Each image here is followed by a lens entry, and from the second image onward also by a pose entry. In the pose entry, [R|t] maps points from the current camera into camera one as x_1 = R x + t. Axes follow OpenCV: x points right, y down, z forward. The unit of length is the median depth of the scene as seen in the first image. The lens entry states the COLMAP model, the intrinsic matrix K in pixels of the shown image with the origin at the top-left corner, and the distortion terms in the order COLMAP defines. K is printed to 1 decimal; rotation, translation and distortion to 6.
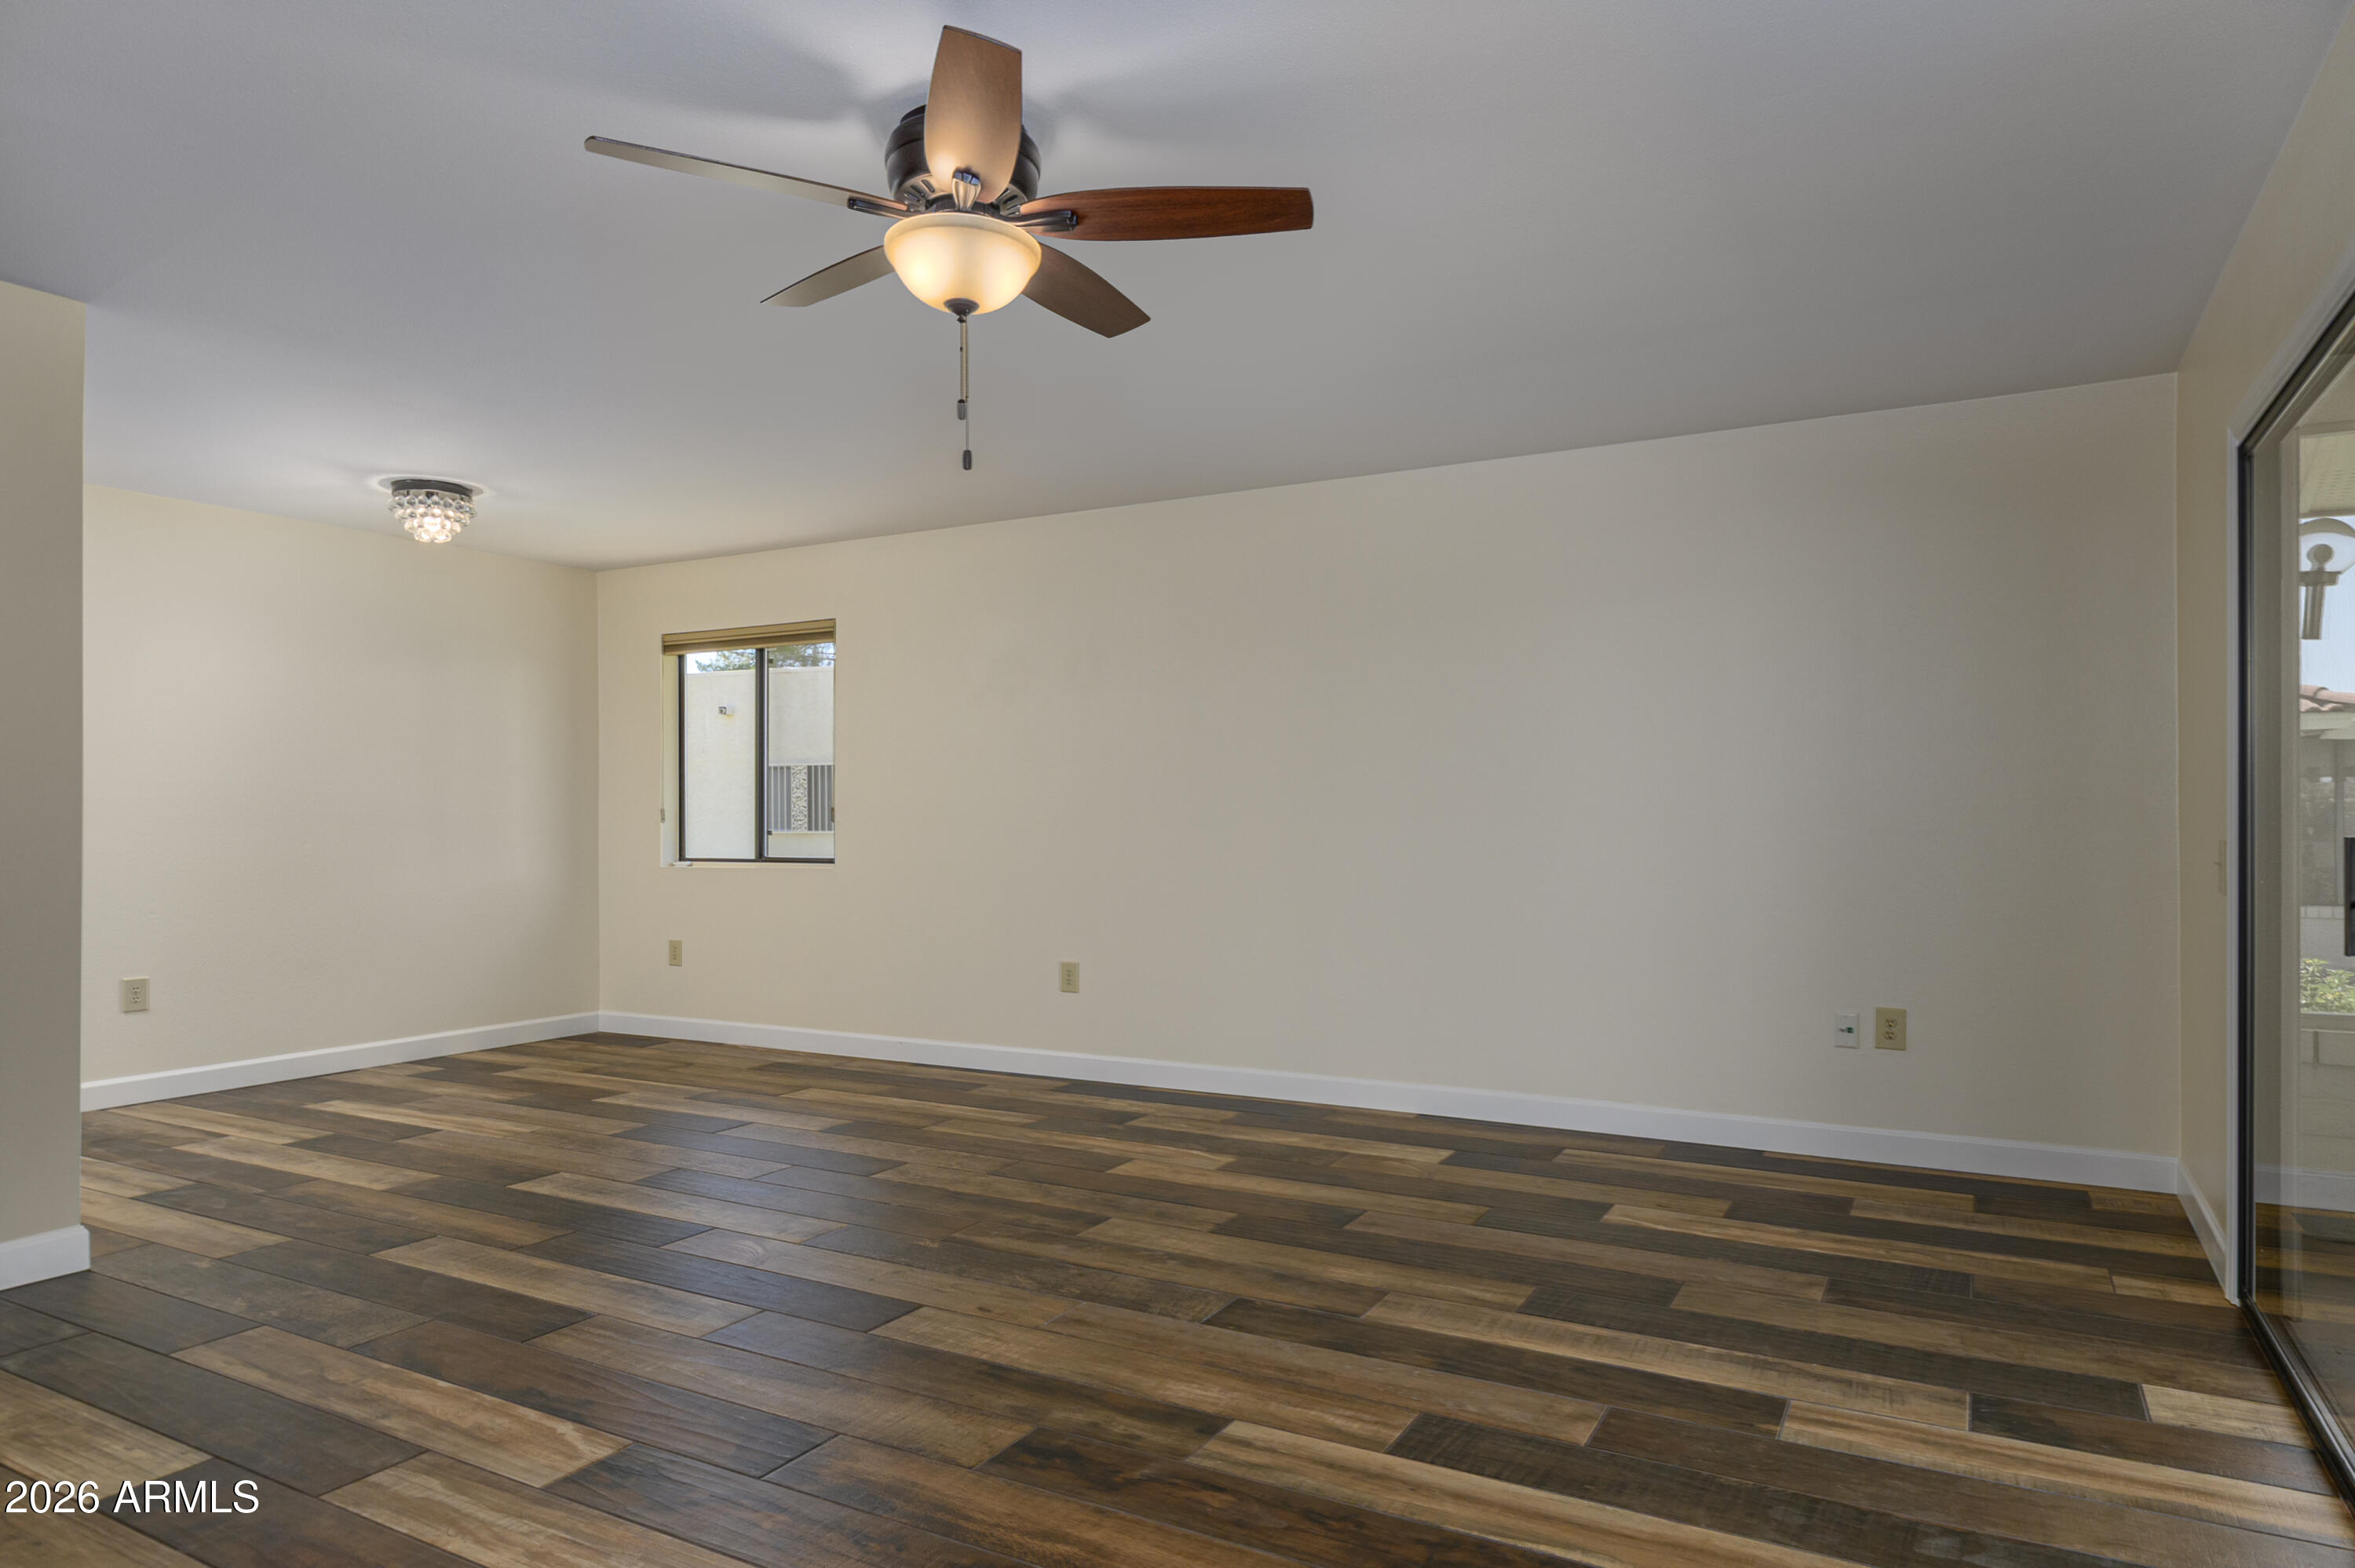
lens RADIAL K [[1424.2, 0, 1190.7], [0, 1424.2, 807.7], [0, 0, 1]] dist [0.017477, -0.019771]
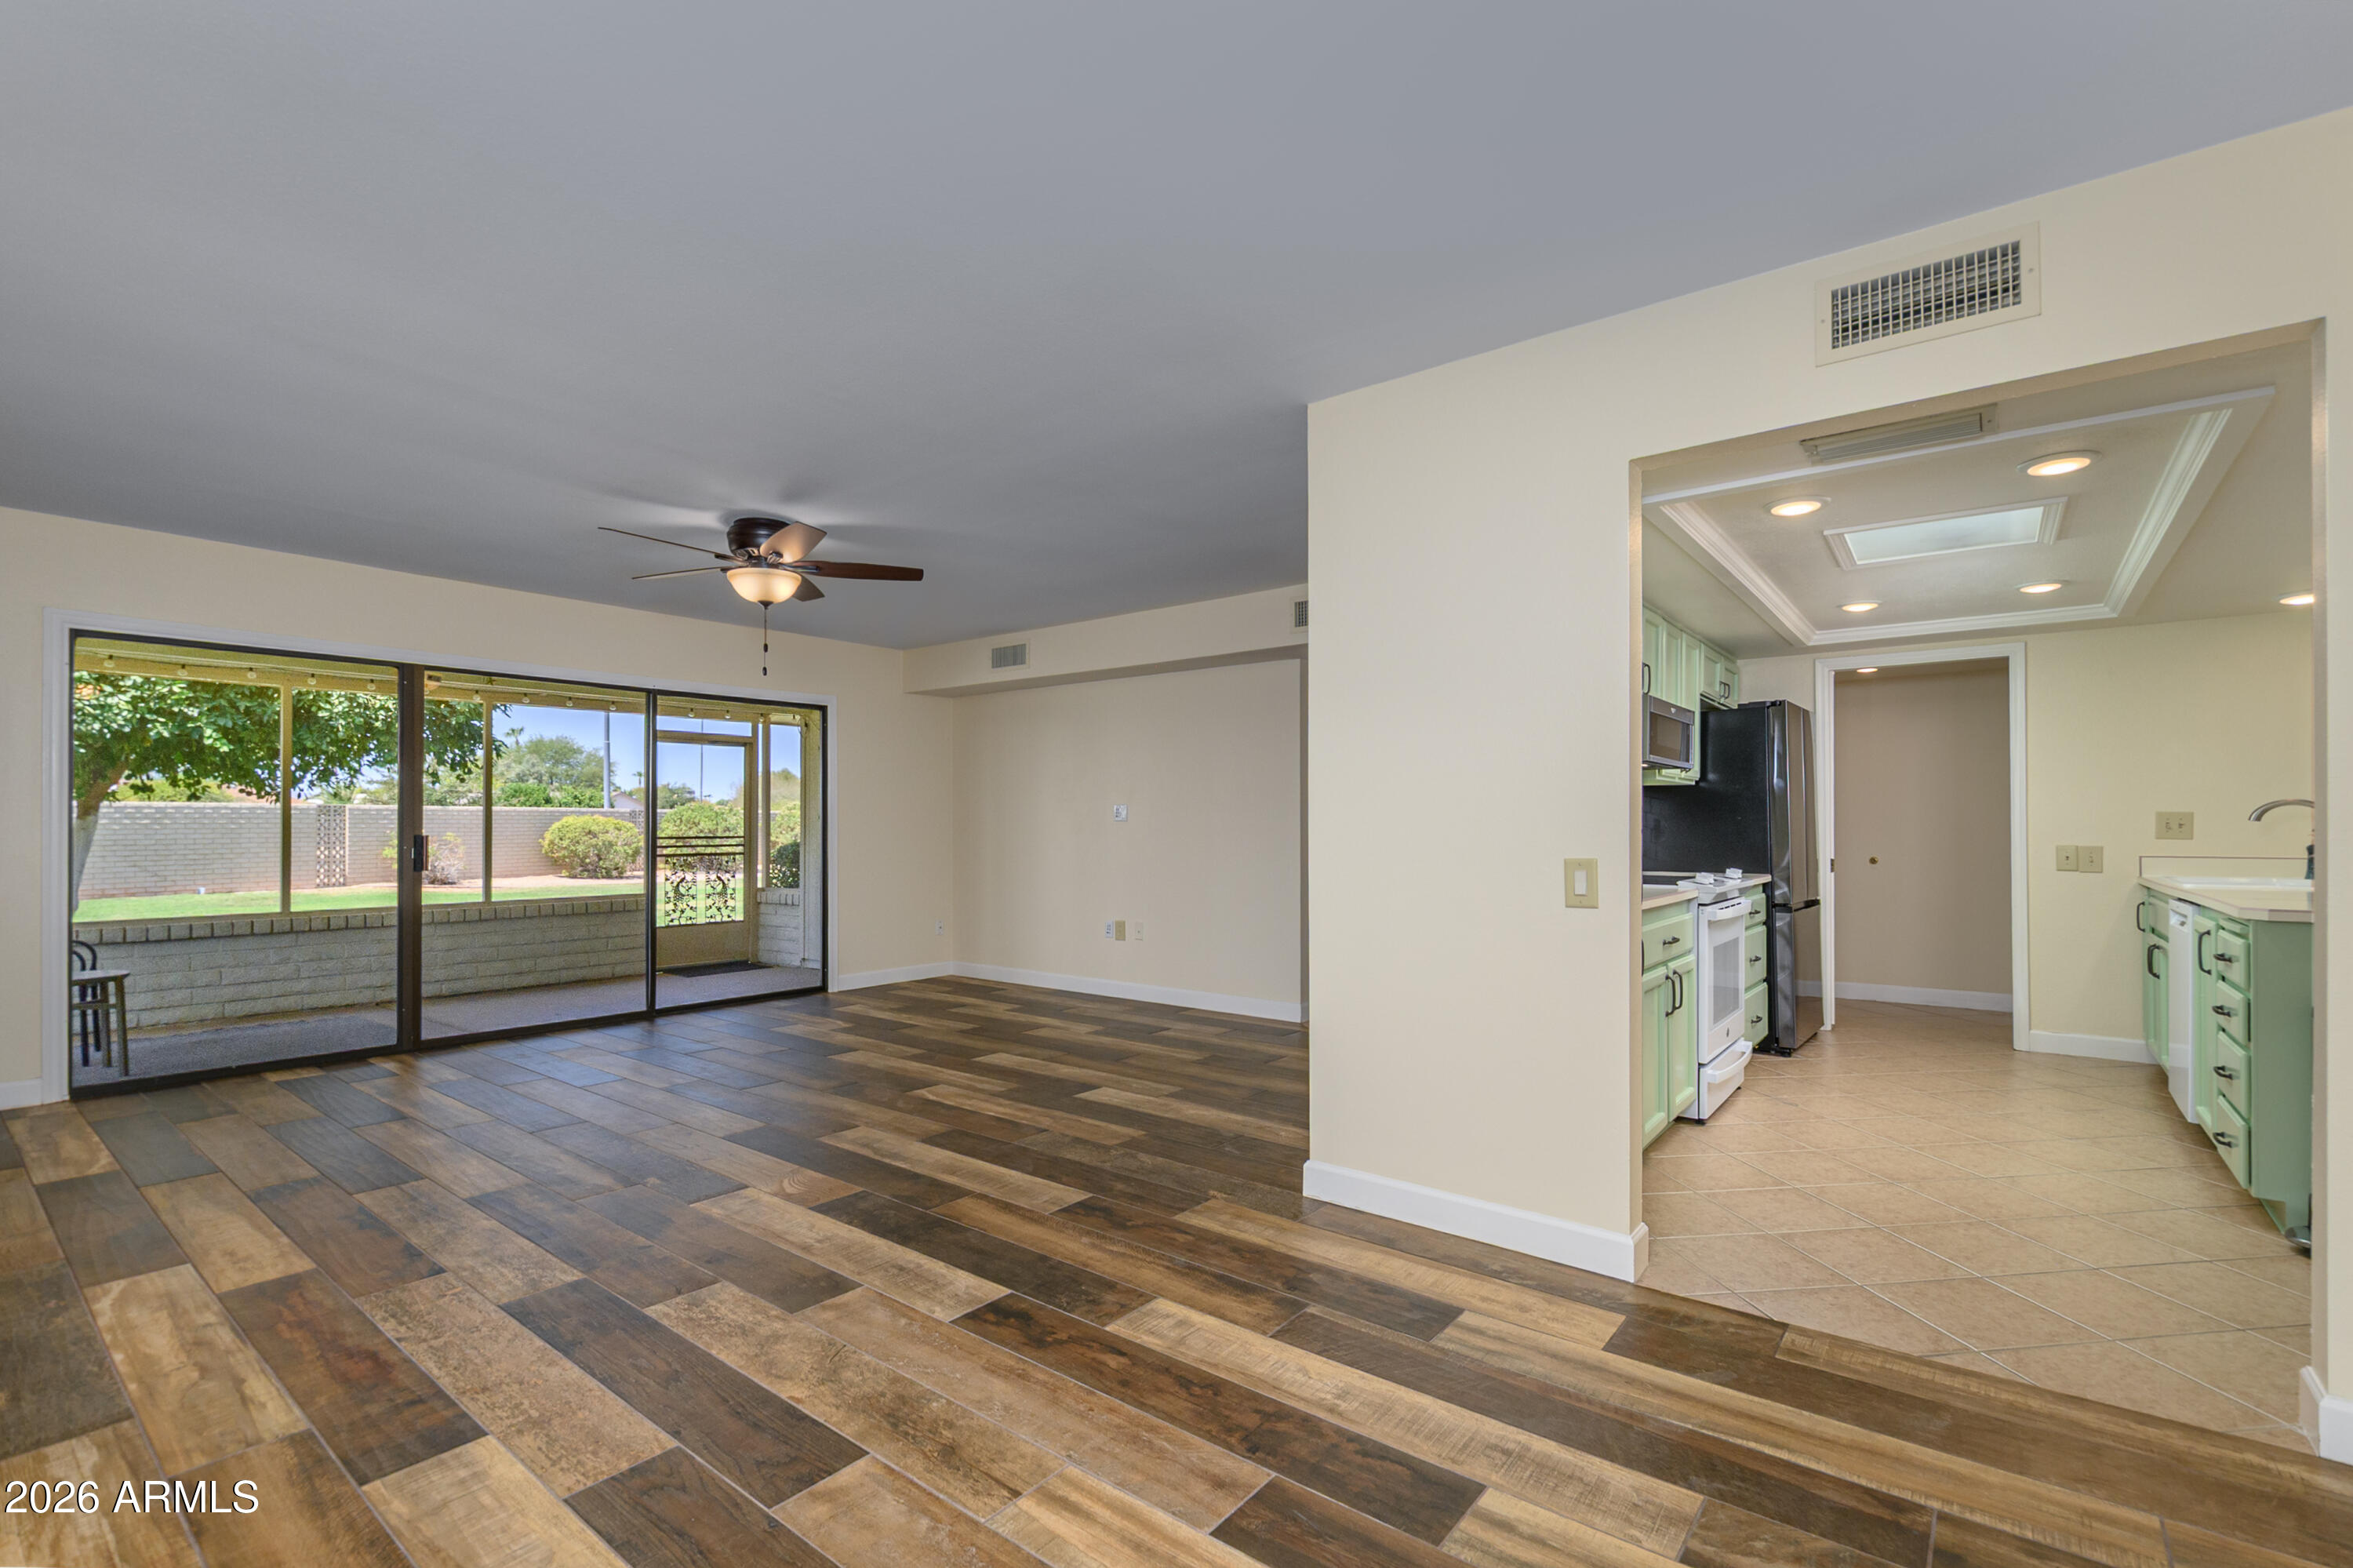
lens RADIAL K [[1036.6, 0, 1191.0], [0, 1036.6, 817.5], [0, 0, 1]] dist [0.008125, -0.004952]
pose [[-0.987247, 0.005997, 0.159081, -0.826135], [0.003846, 0.999897, -0.013827, 0.010826], [-0.159147, -0.013039, -0.987169, 1.915582]]
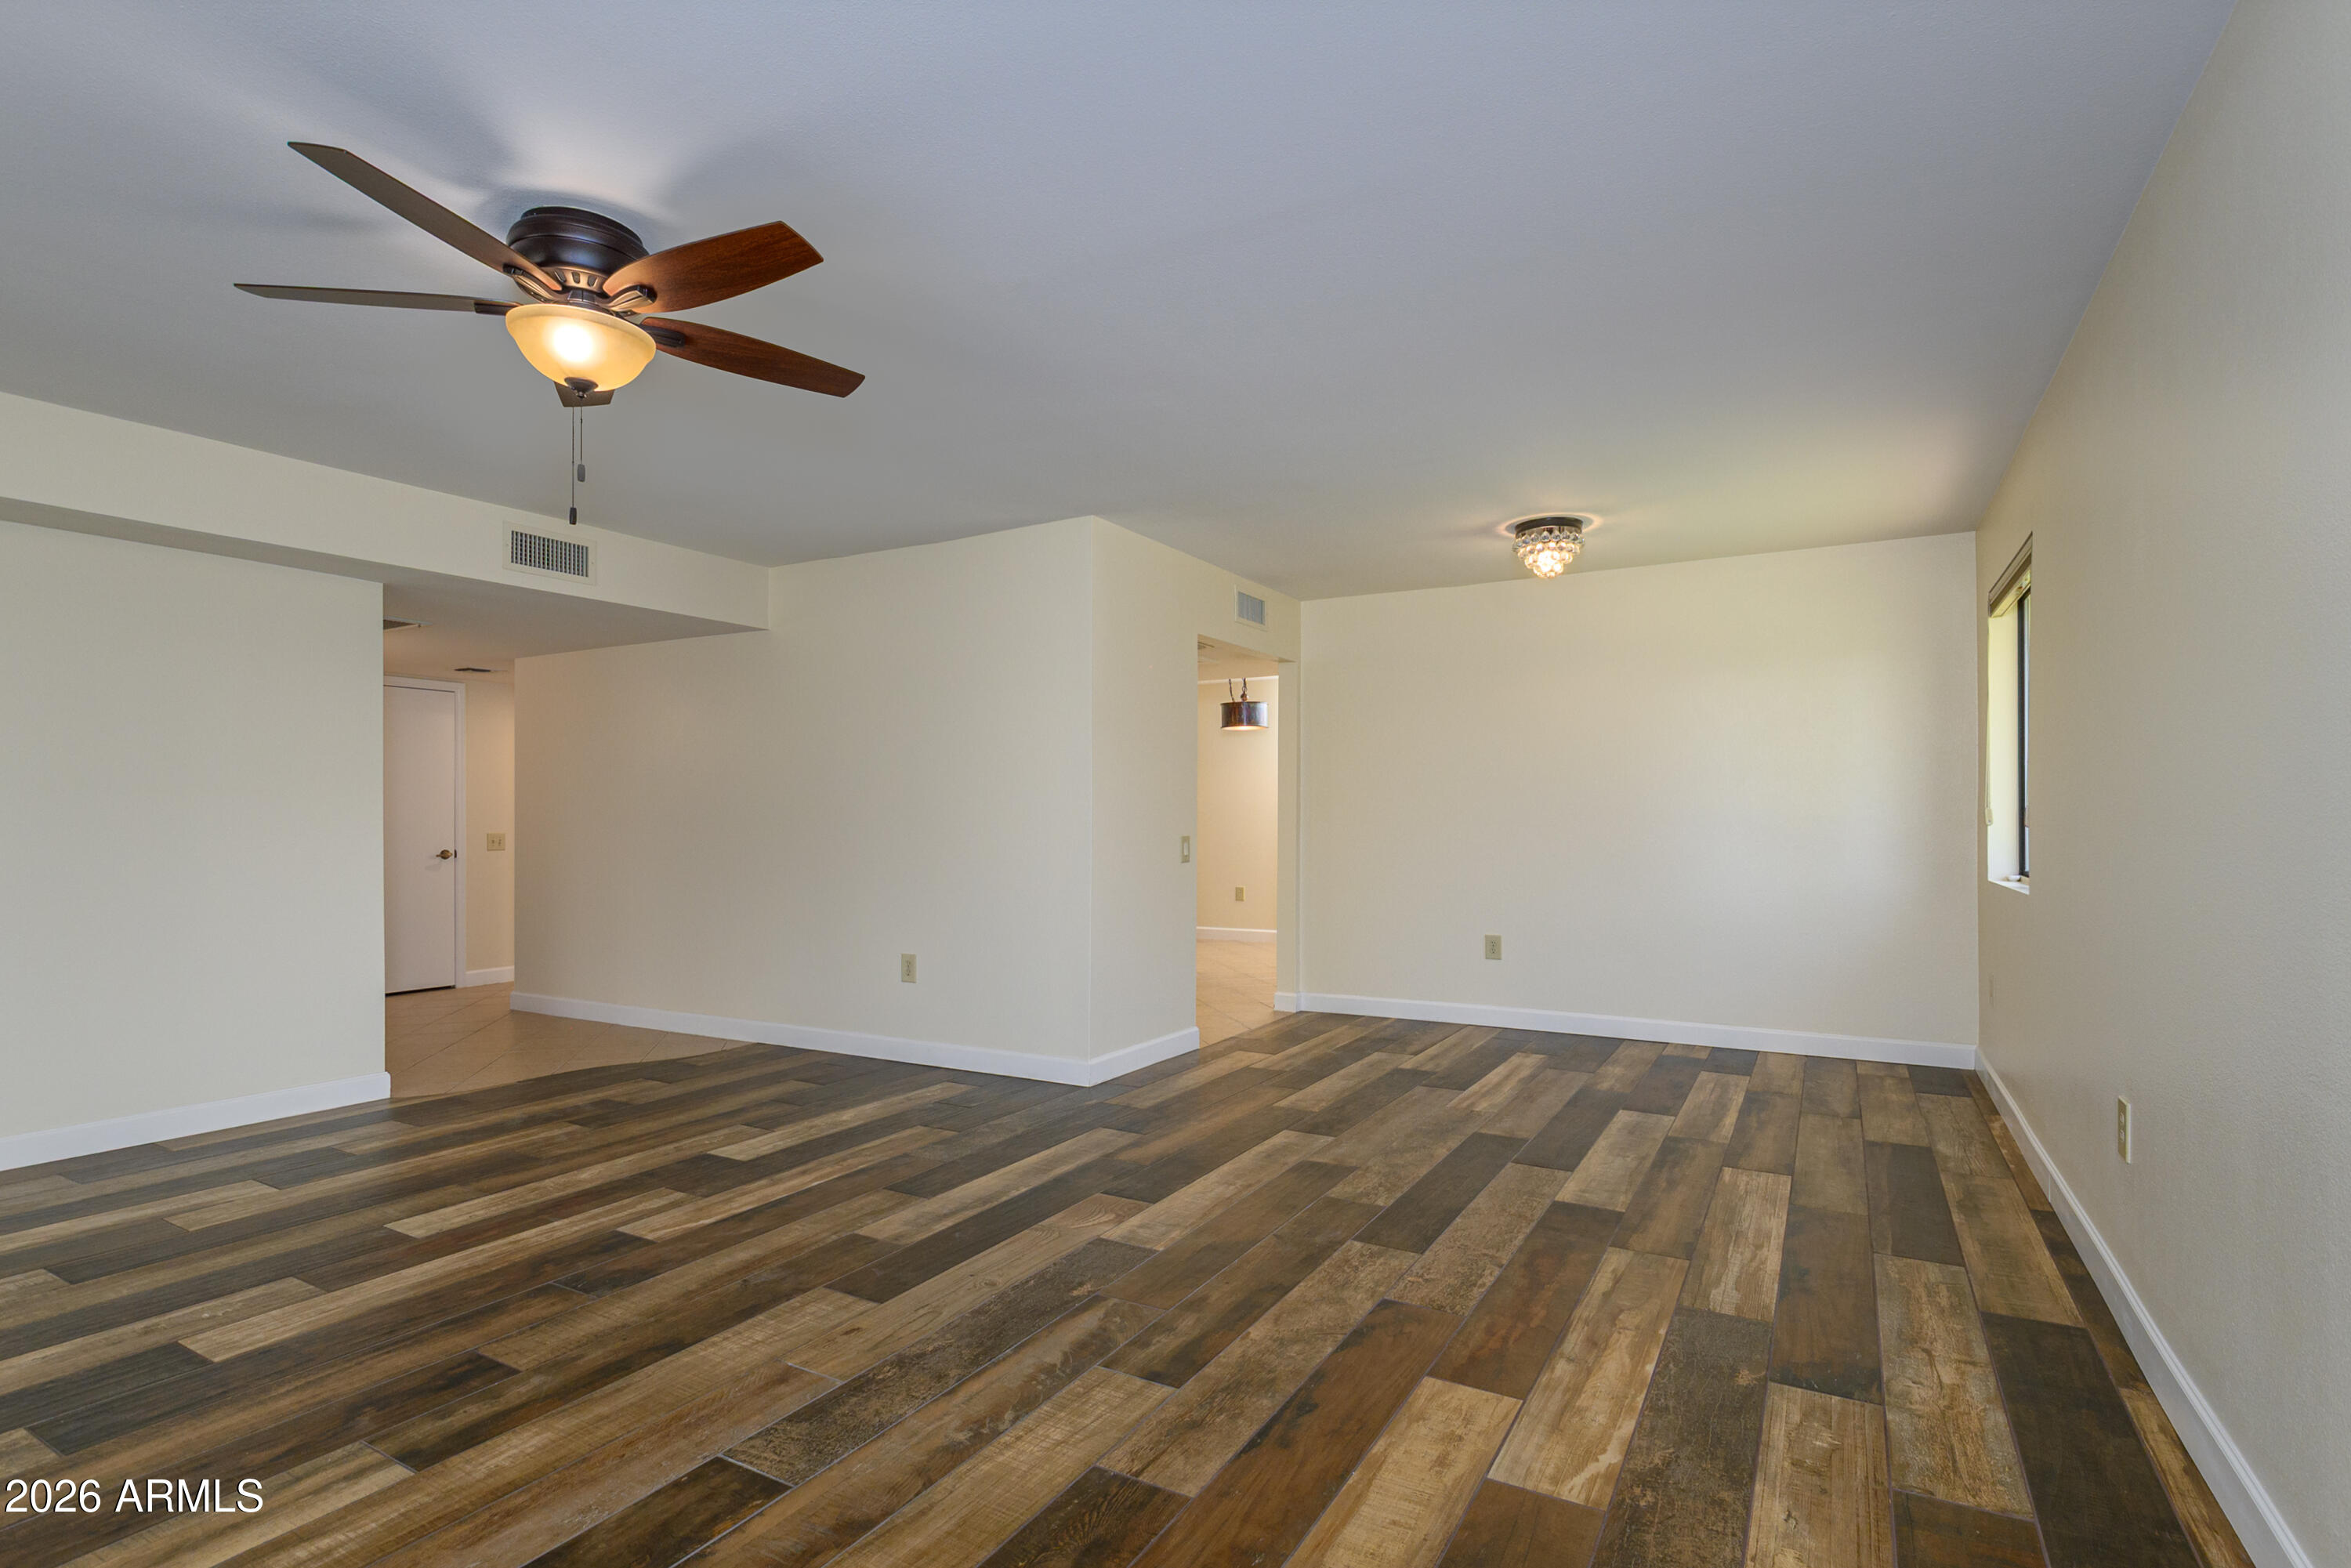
lens RADIAL K [[1137.1, 0, 1169.9], [0, 1137.1, 814.5], [0, 0, 1]] dist [0.002502, -0.001289]
pose [[-0.021768, -0.002227, -0.999761, 0.571141], [0.008928, 0.999957, -0.002422, 0.006249], [0.999723, -0.008978, -0.021748, 1.138990]]
